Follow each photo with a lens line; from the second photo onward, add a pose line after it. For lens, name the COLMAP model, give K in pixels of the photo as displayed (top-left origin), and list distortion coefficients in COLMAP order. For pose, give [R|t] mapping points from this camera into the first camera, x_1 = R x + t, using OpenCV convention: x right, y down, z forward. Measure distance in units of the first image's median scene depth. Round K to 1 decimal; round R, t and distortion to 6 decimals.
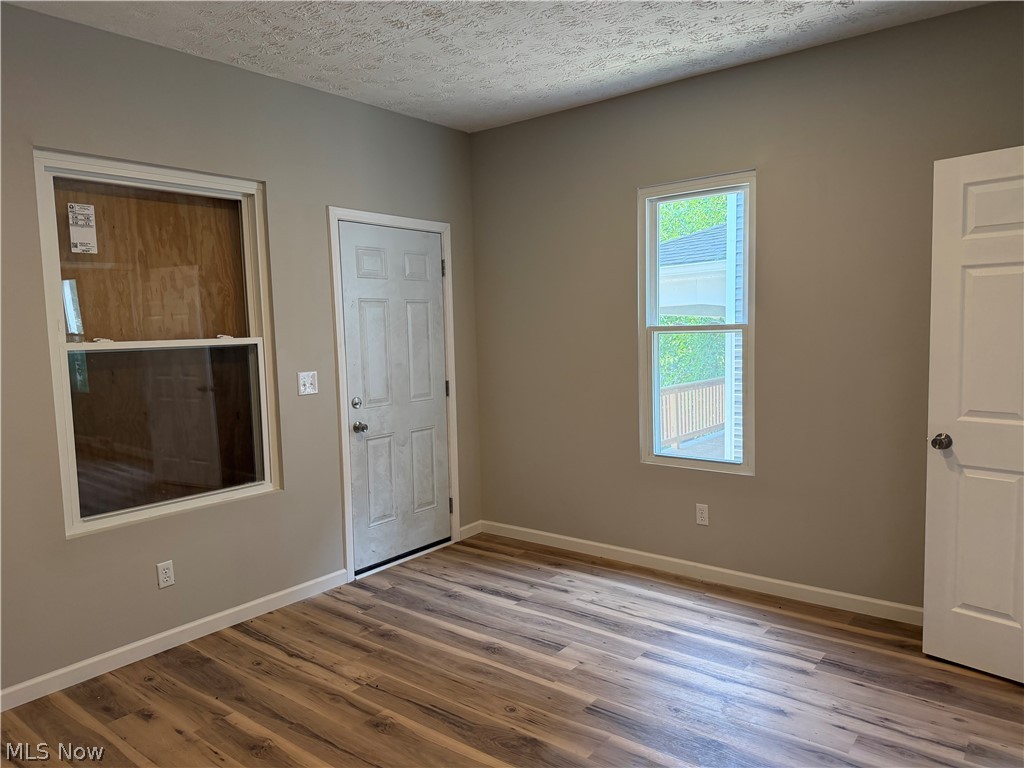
lens RADIAL K [[727.2, 0, 510.0], [0, 727.2, 391.5], [0, 0, 1]] dist [0.145162, -0.160817]
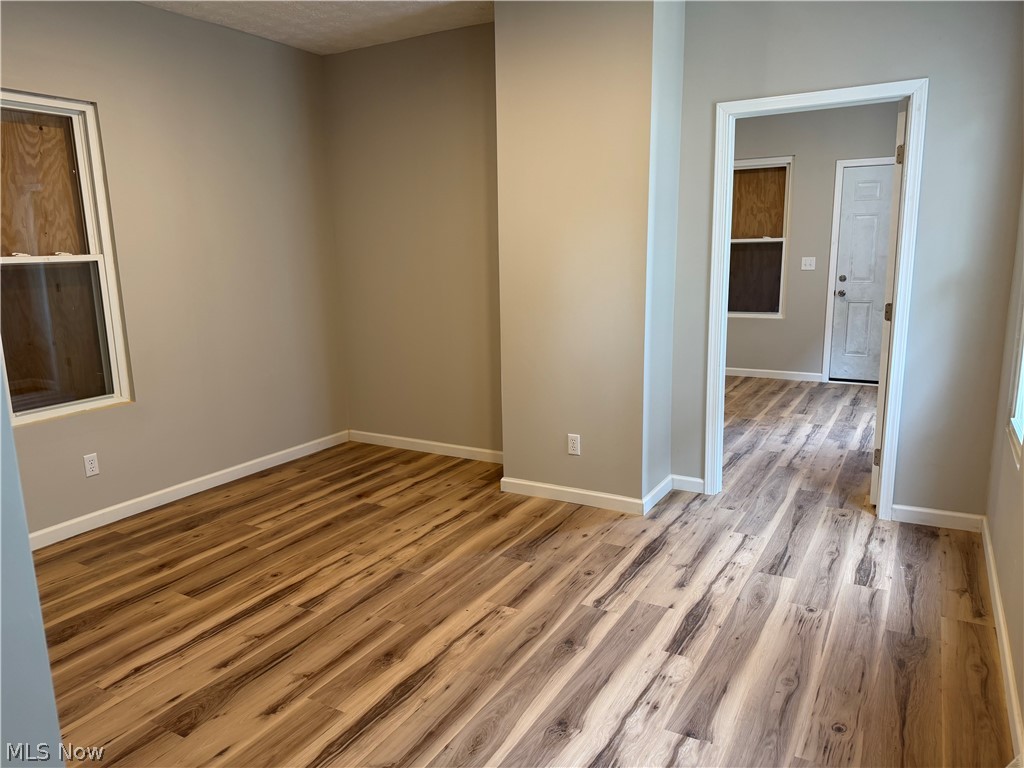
lens RADIAL K [[732.1, 0, 515.2], [0, 732.1, 386.7], [0, 0, 1]] dist [0.028279, -0.001427]
pose [[0.163571, 0.217206, -0.962323, 1.519664], [-0.075951, 0.975339, 0.207234, -0.039591], [0.983604, 0.039192, 0.176034, -0.019866]]
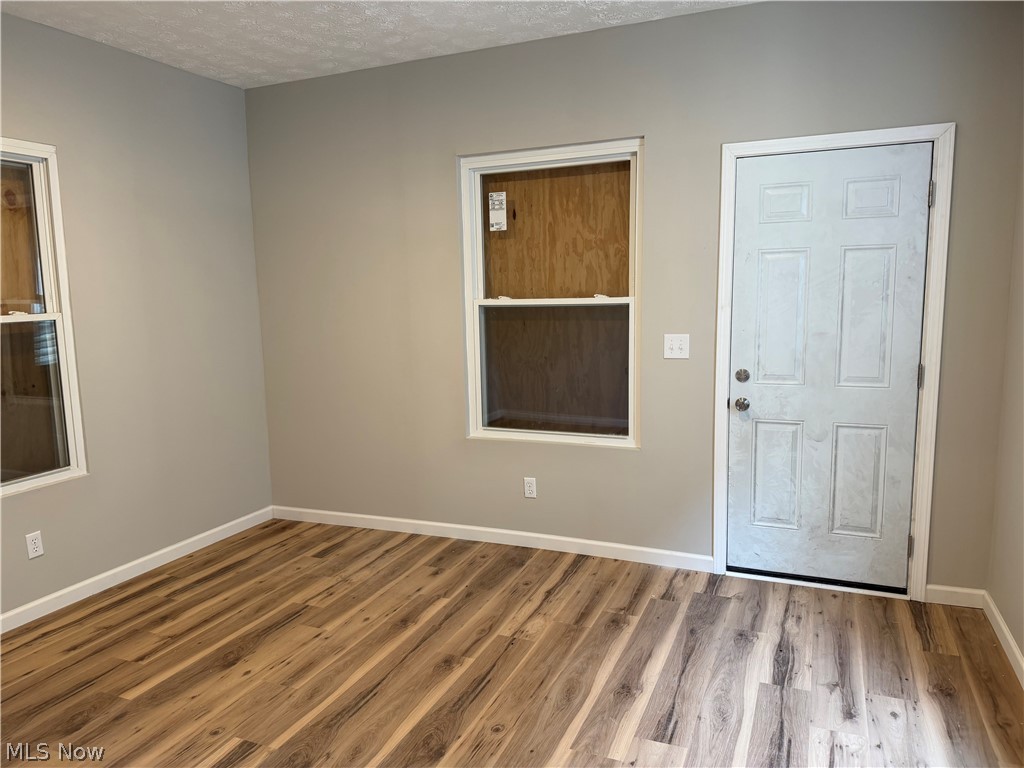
lens RADIAL K [[727.2, 0, 510.0], [0, 727.2, 391.5], [0, 0, 1]] dist [0.145162, -0.160817]
pose [[0.270659, 0.156208, -0.949917, 0.604840], [-0.075311, 0.987159, 0.140874, -0.075493], [0.959725, 0.033410, 0.278948, 0.574672]]
